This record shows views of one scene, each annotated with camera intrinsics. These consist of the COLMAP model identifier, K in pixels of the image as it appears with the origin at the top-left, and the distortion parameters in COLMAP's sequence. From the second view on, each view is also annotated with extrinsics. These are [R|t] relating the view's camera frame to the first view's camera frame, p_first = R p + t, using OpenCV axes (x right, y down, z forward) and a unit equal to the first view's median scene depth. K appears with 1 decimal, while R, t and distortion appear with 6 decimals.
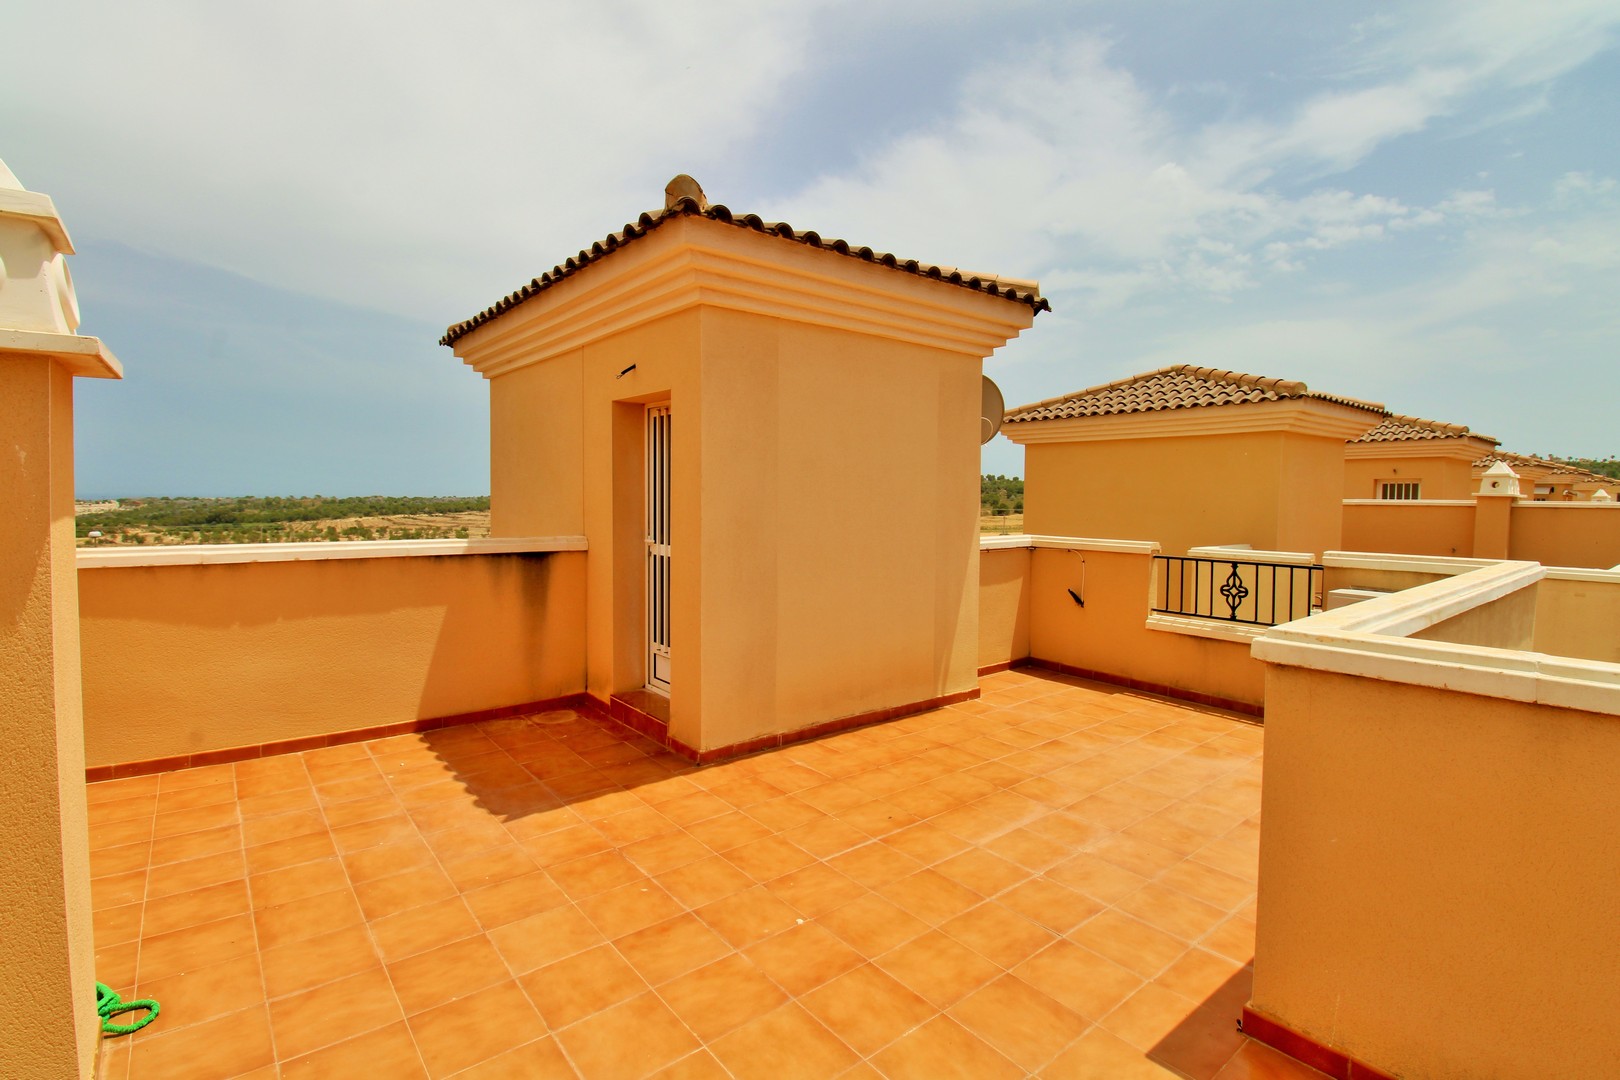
lens RADIAL K [[762.5, 0, 810.0], [0, 762.5, 540.0], [0, 0, 1]] dist [-0.004023, -0.000748]
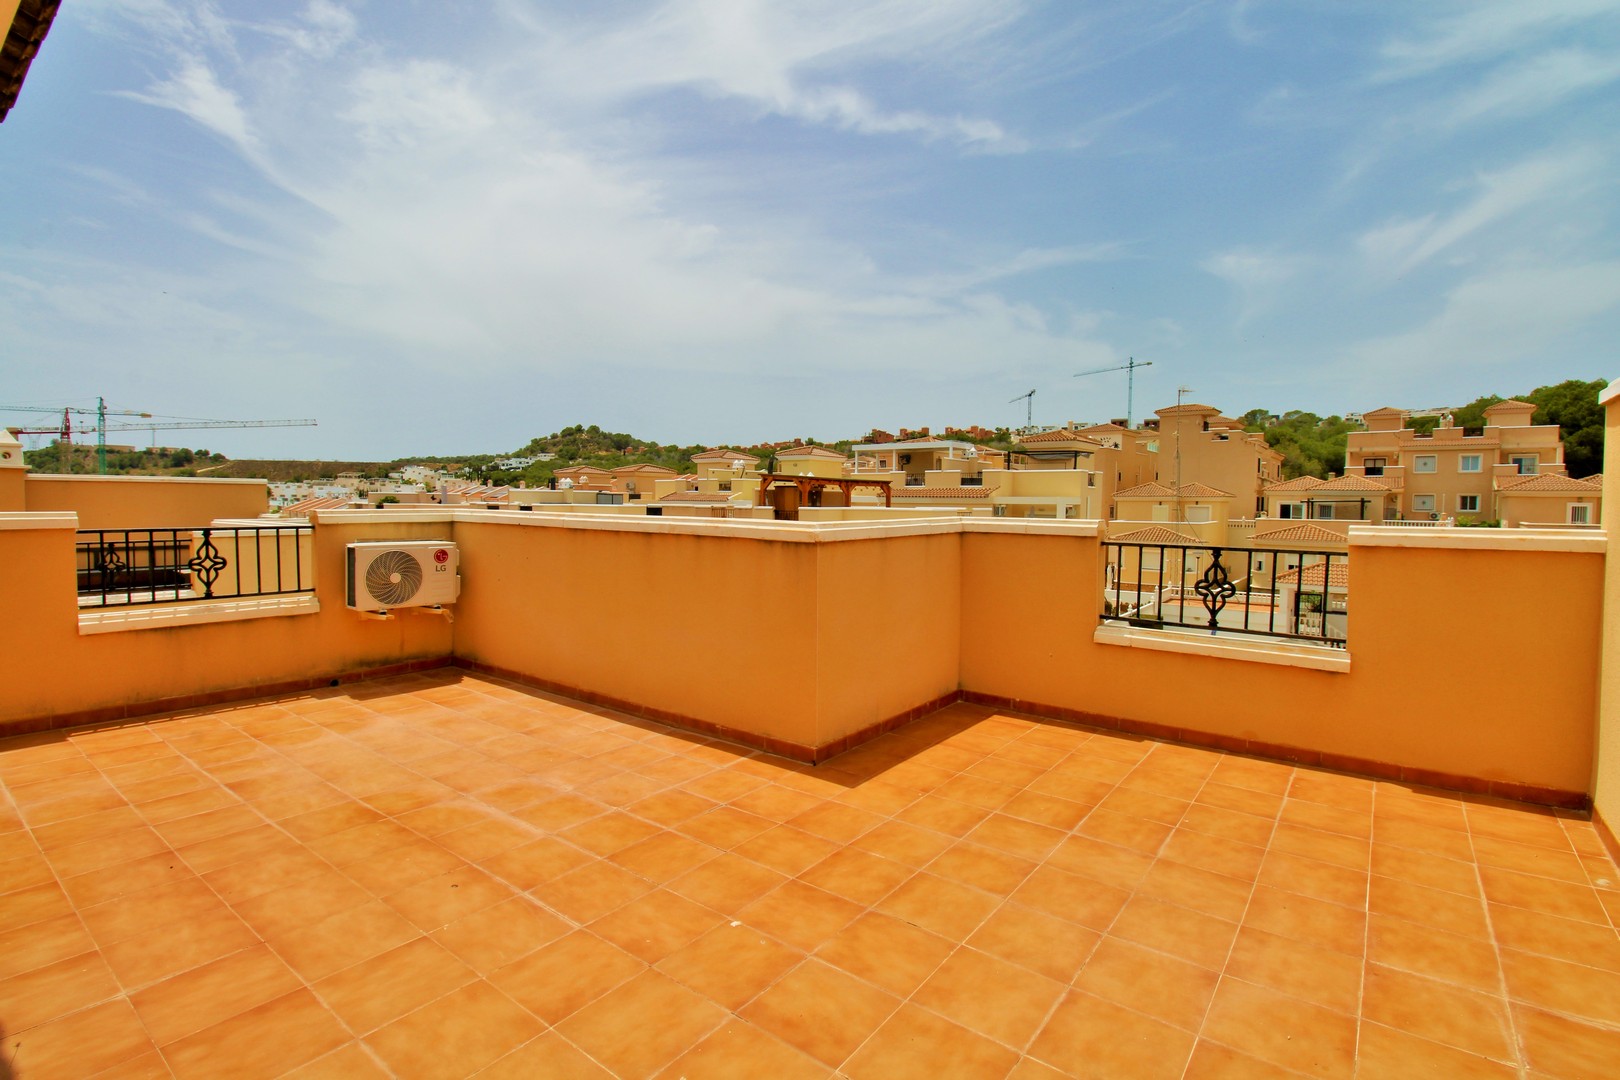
lens RADIAL K [[756.0, 0, 819.4], [0, 756.0, 535.2], [0, 0, 1]] dist [0.009625, -0.016669]
pose [[-0.242979, -0.056755, 0.968370, -0.603648], [0.044588, 0.996578, 0.069596, 0.011437], [-0.969006, 0.060088, -0.239617, 0.792509]]
